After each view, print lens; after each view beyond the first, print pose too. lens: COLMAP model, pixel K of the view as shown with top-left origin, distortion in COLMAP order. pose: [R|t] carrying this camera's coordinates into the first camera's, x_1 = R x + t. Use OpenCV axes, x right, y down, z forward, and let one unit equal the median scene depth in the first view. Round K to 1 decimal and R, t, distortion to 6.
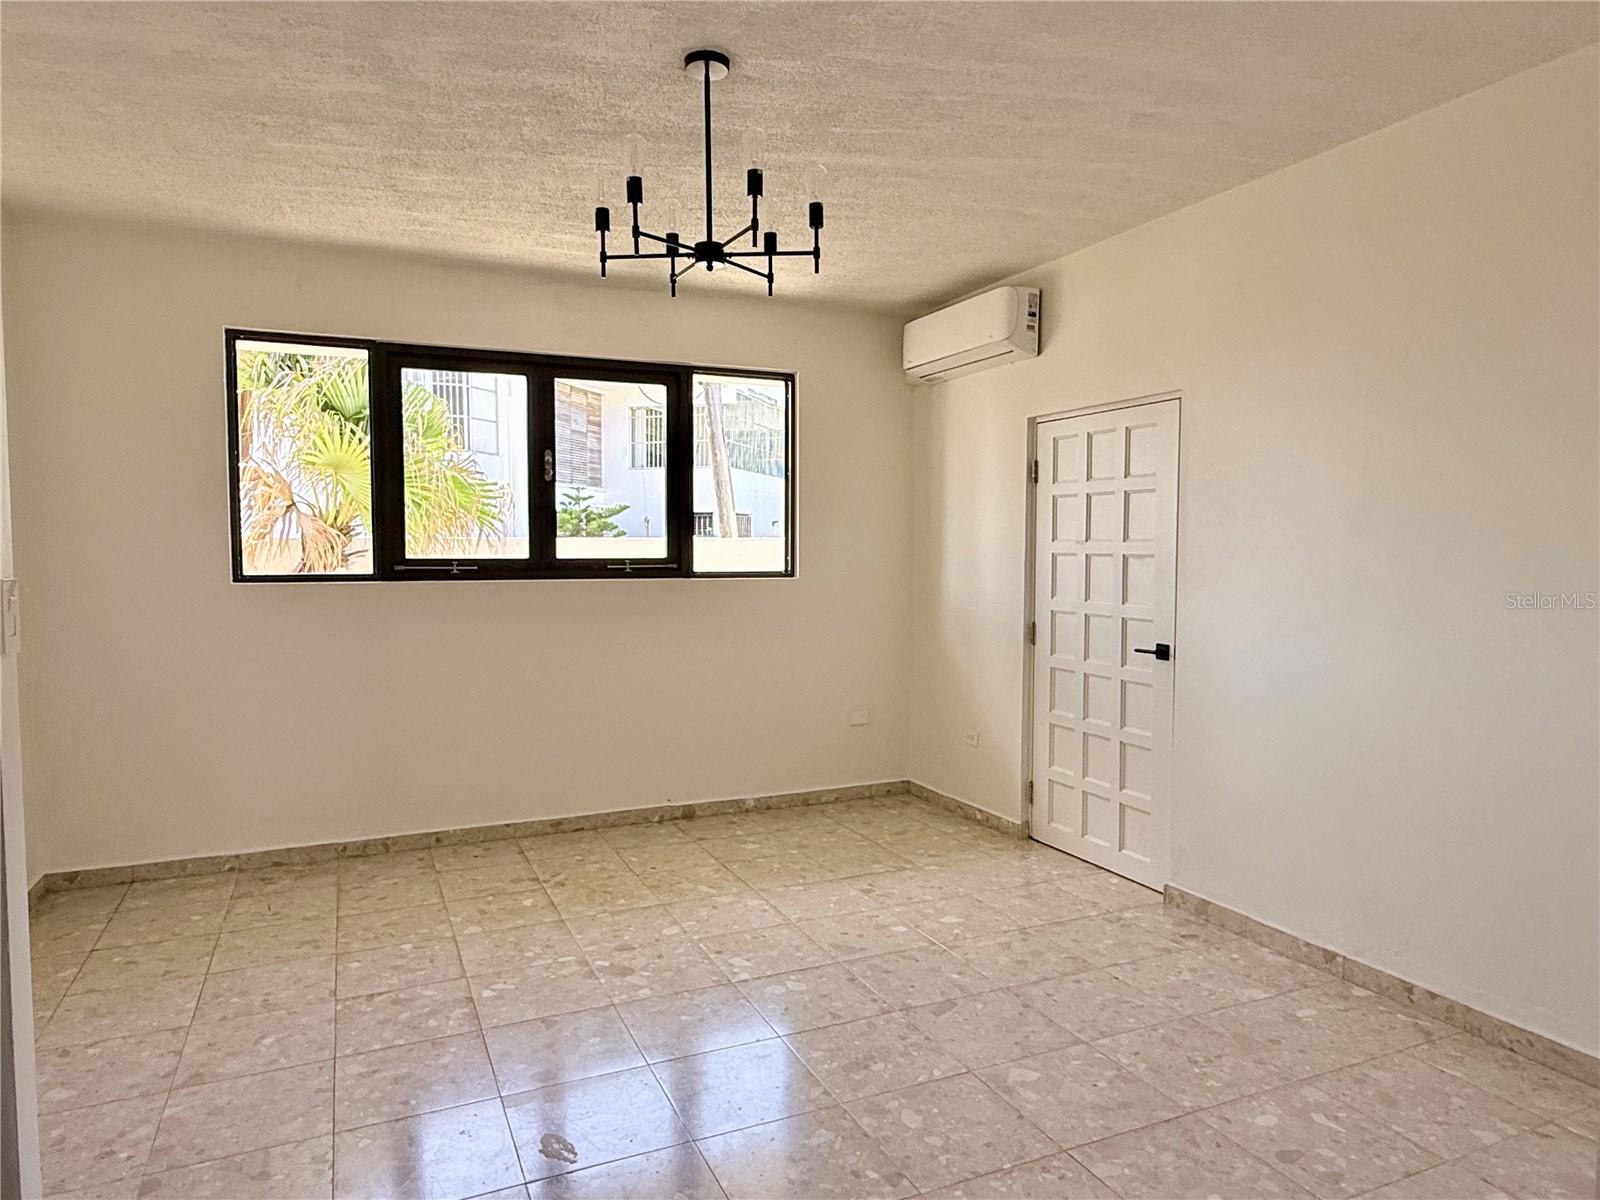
lens RADIAL K [[1019.0, 0, 803.6], [0, 1019.0, 601.3], [0, 0, 1]] dist [0.005351, 0.000707]
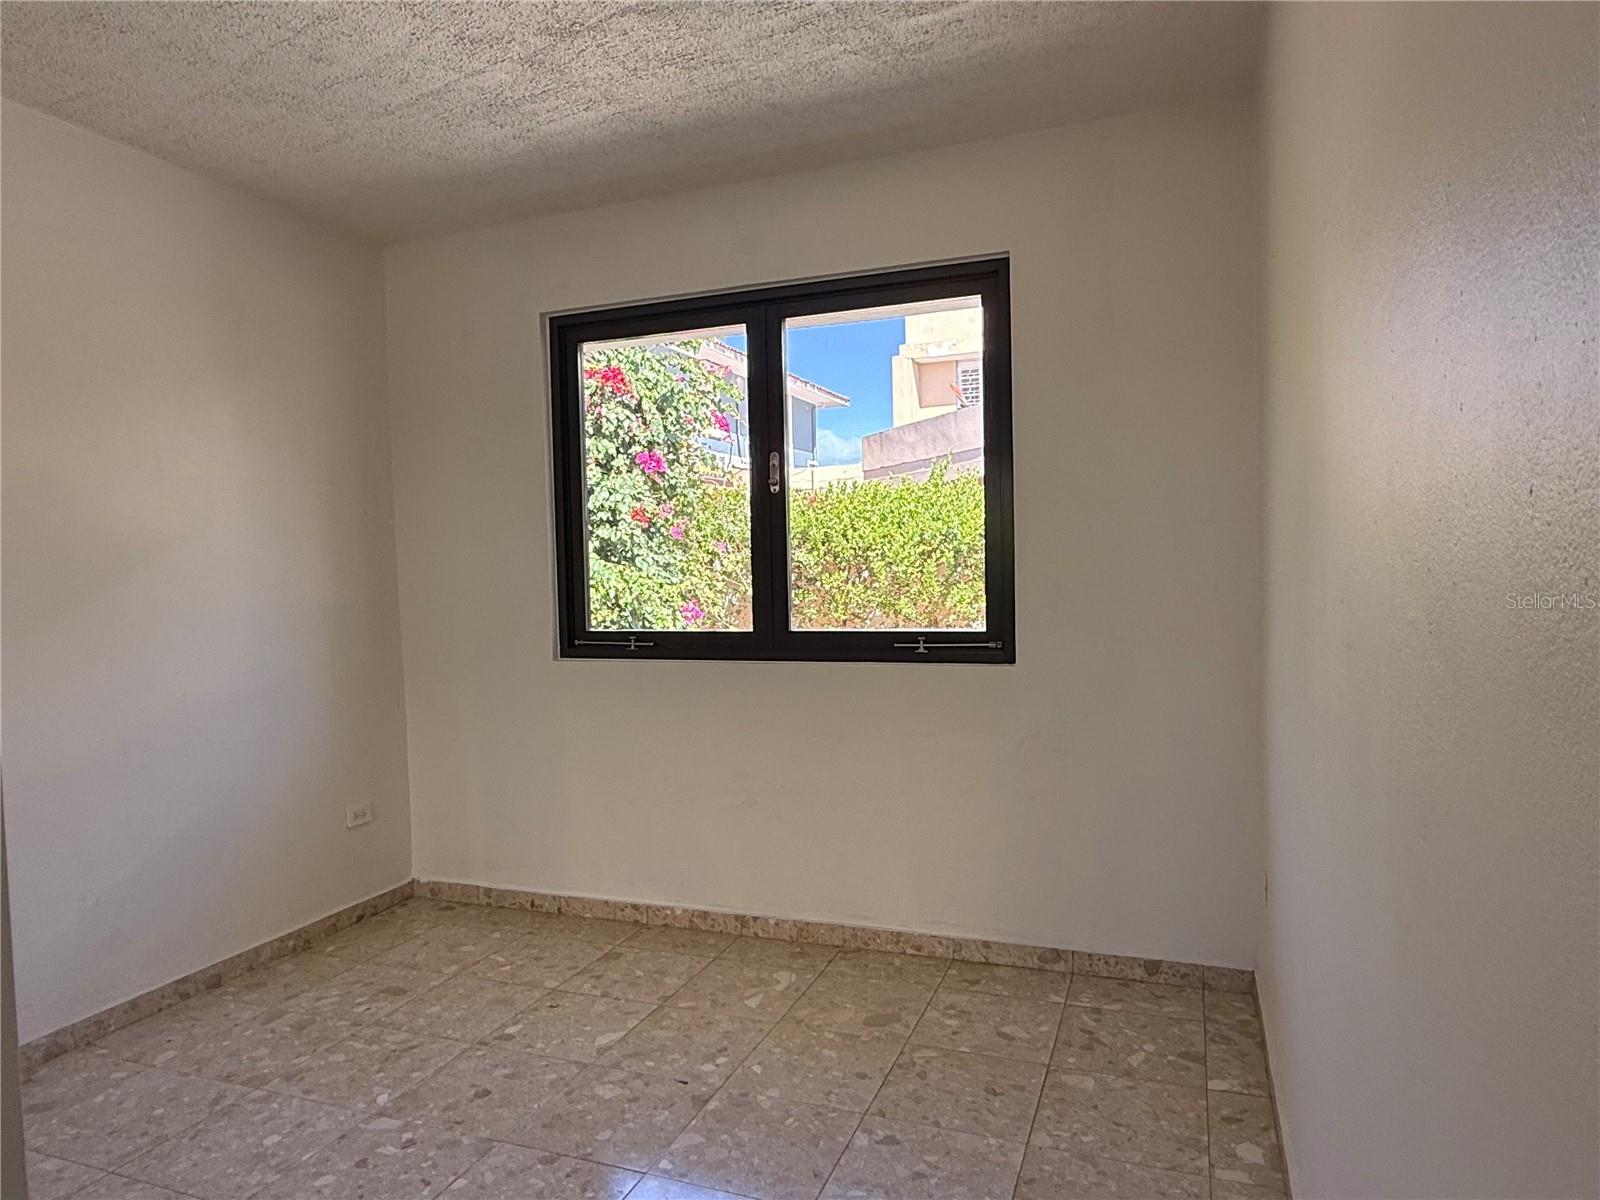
lens RADIAL K [[1019.0, 0, 793.2], [0, 1019.0, 601.7], [0, 0, 1]] dist [0.005351, 0.000707]
pose [[0.705861, 0.029530, -0.707735, 0.174032], [-0.008329, 0.999408, 0.033393, -0.078719], [0.708302, -0.017676, 0.705688, 0.591840]]
